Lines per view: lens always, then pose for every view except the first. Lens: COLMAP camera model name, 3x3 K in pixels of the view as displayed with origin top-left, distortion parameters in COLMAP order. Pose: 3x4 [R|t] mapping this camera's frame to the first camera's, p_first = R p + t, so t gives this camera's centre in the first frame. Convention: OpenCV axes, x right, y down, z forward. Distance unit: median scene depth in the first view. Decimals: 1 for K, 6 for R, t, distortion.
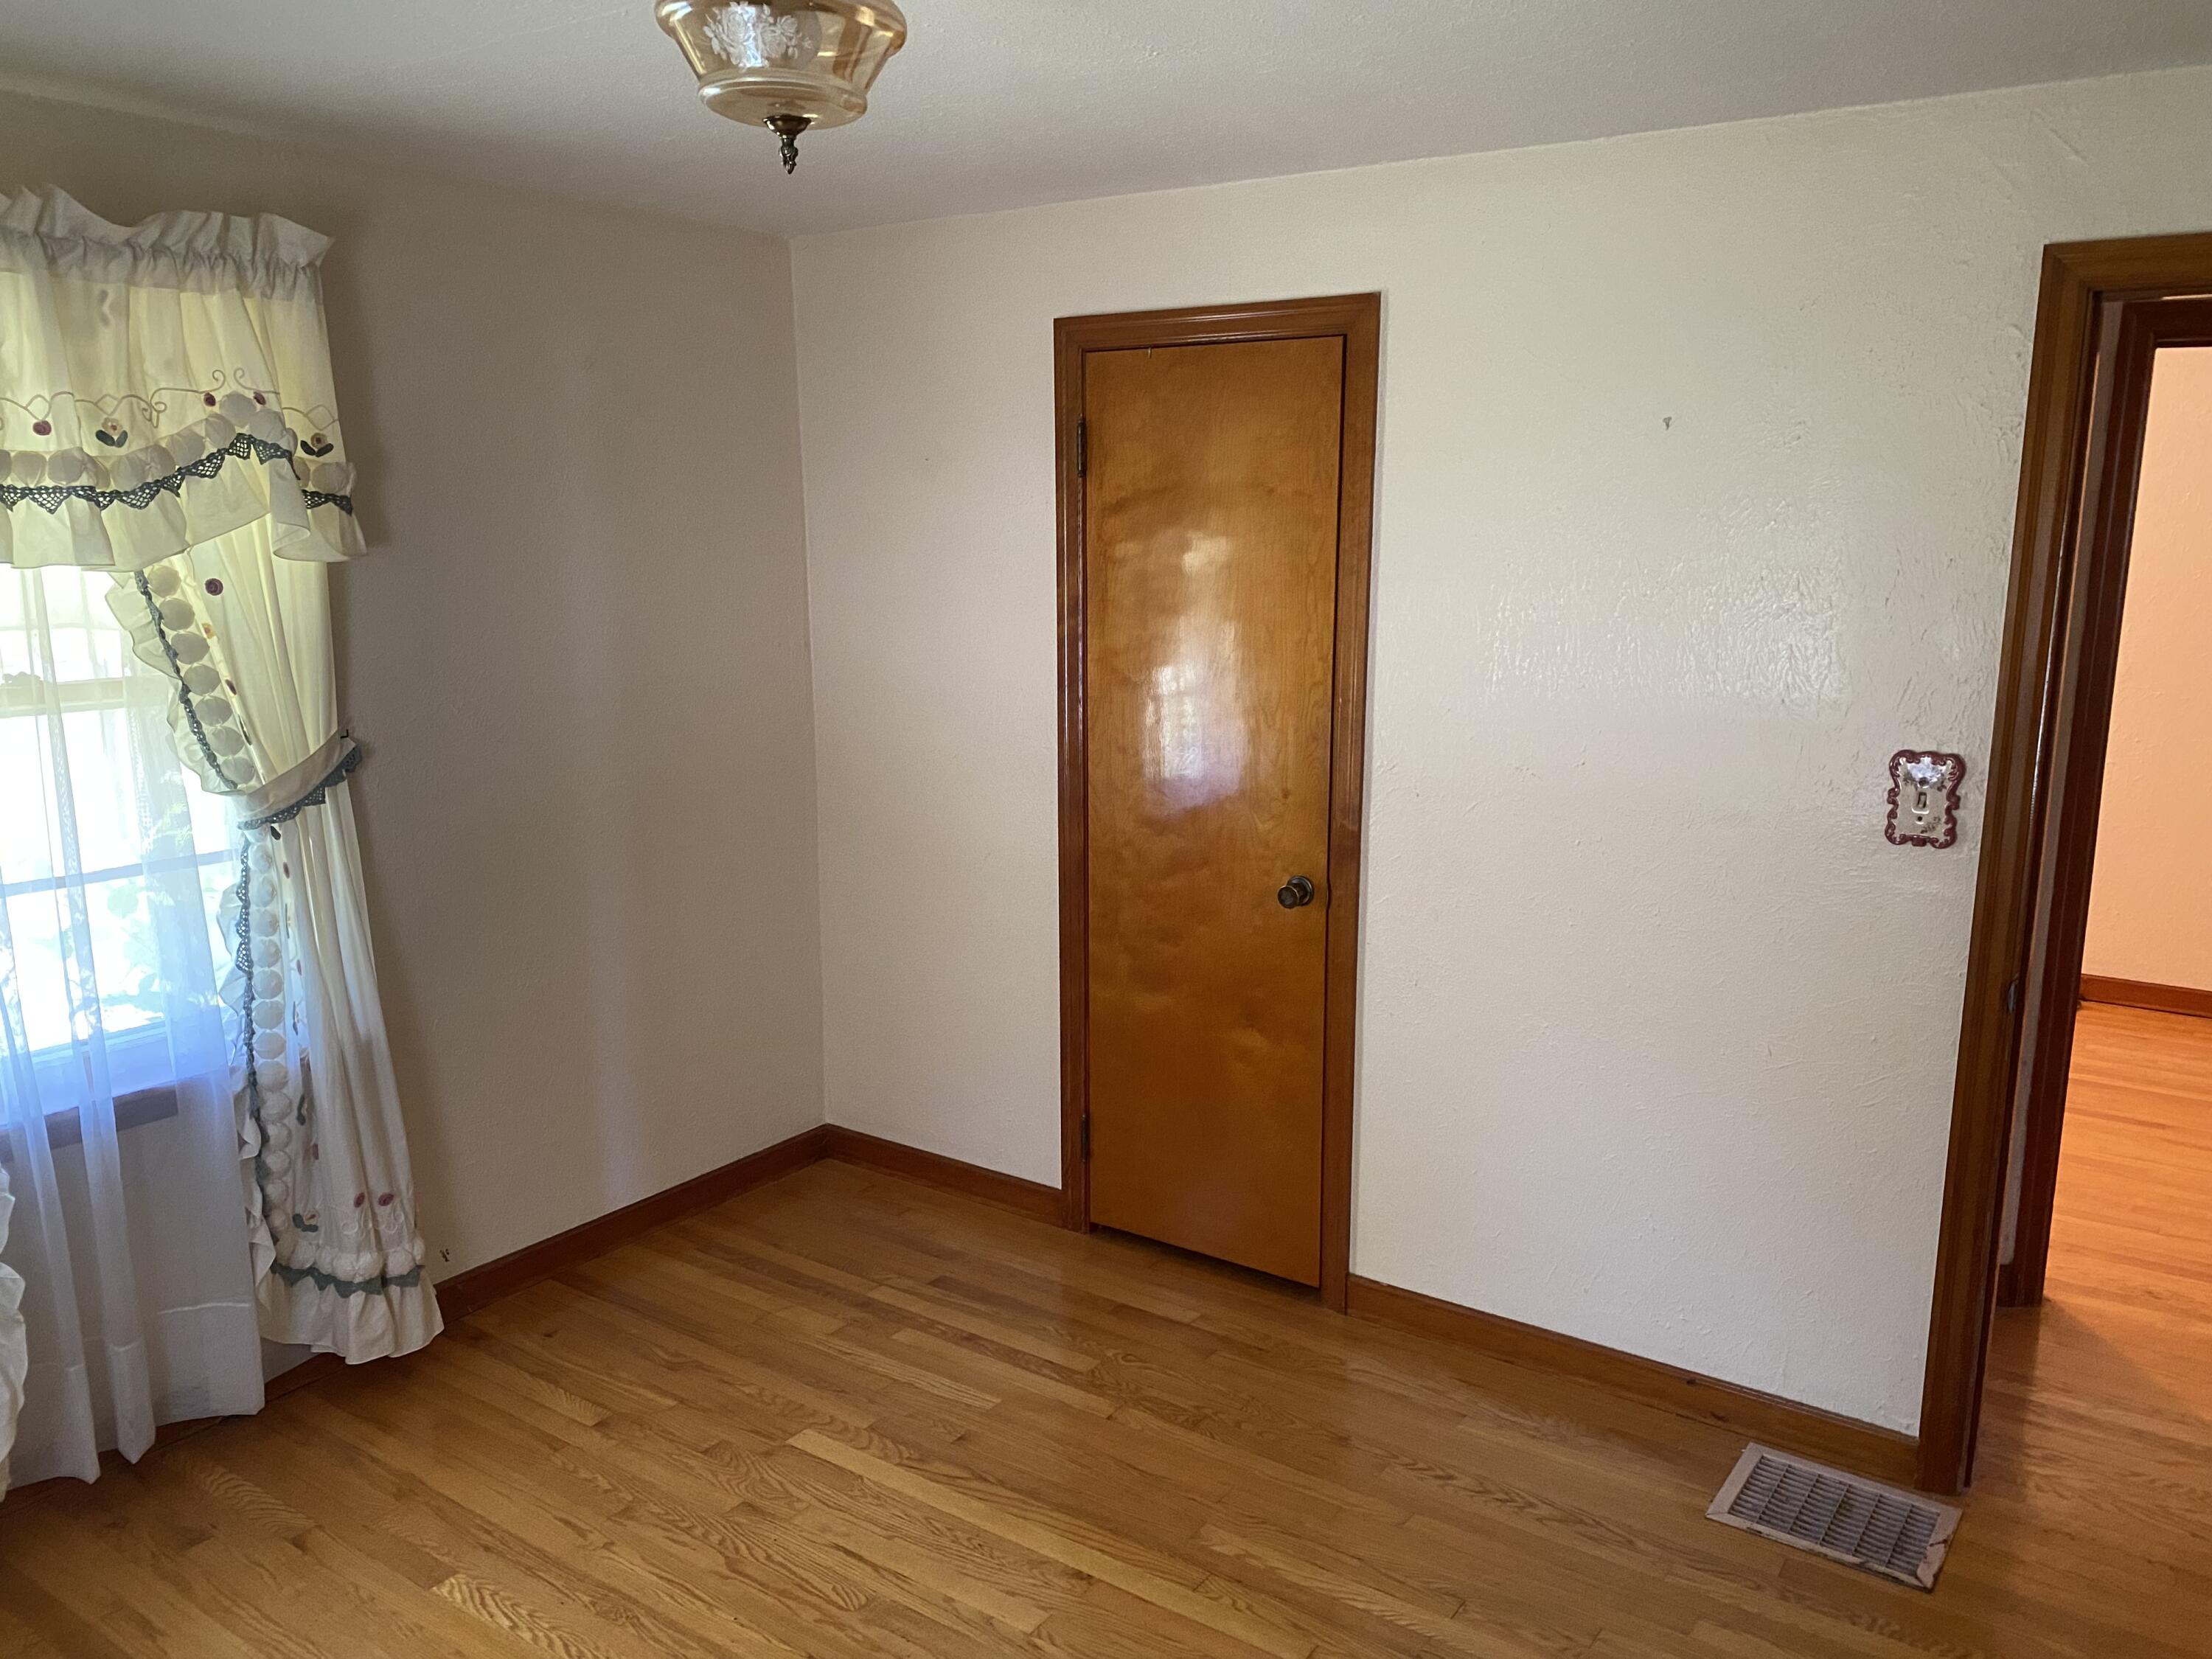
lens RADIAL K [[1872.7, 0, 1107.3], [0, 1872.7, 880.3], [0, 0, 1]] dist [0.072816, -0.002768]
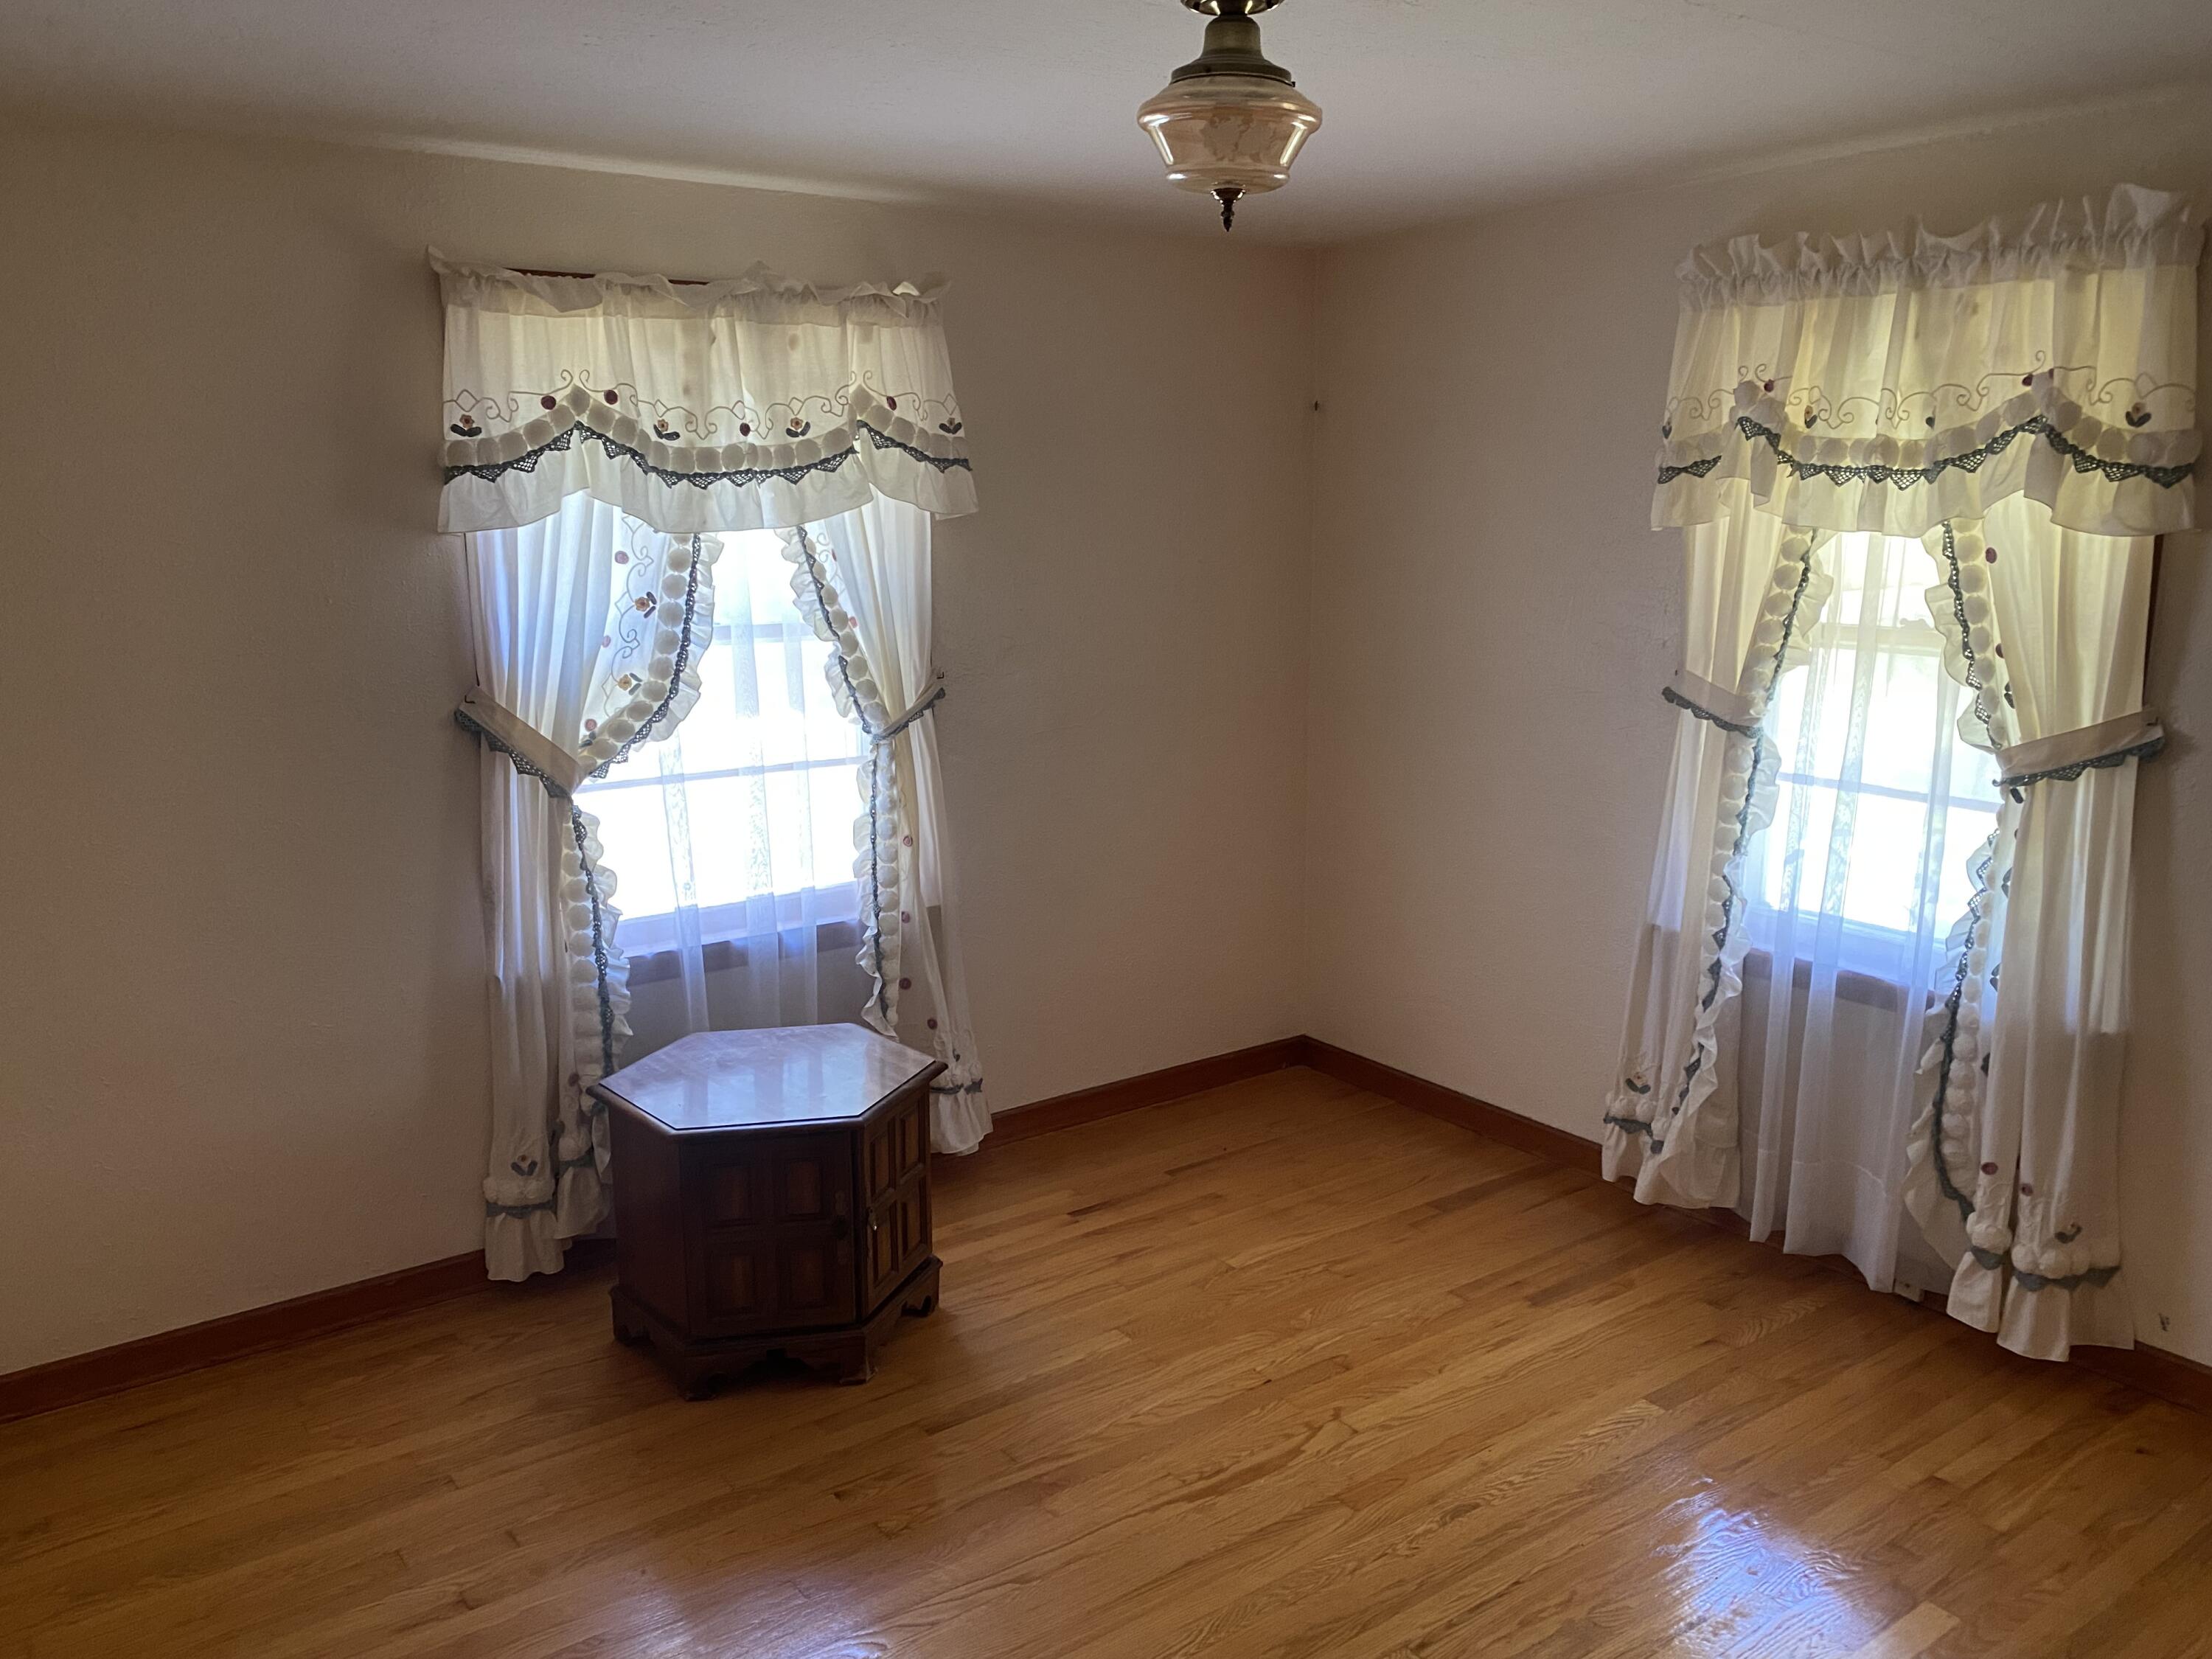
lens RADIAL K [[1649.1, 0, 1106.0], [0, 1649.1, 829.5], [0, 0, 1]] dist [0.114367, -0.000027]
pose [[-0.301797, 0.186285, -0.934995, 0.604079], [-0.212394, 0.942940, 0.256424, -0.144184], [0.929412, 0.275976, -0.245010, 0.787964]]
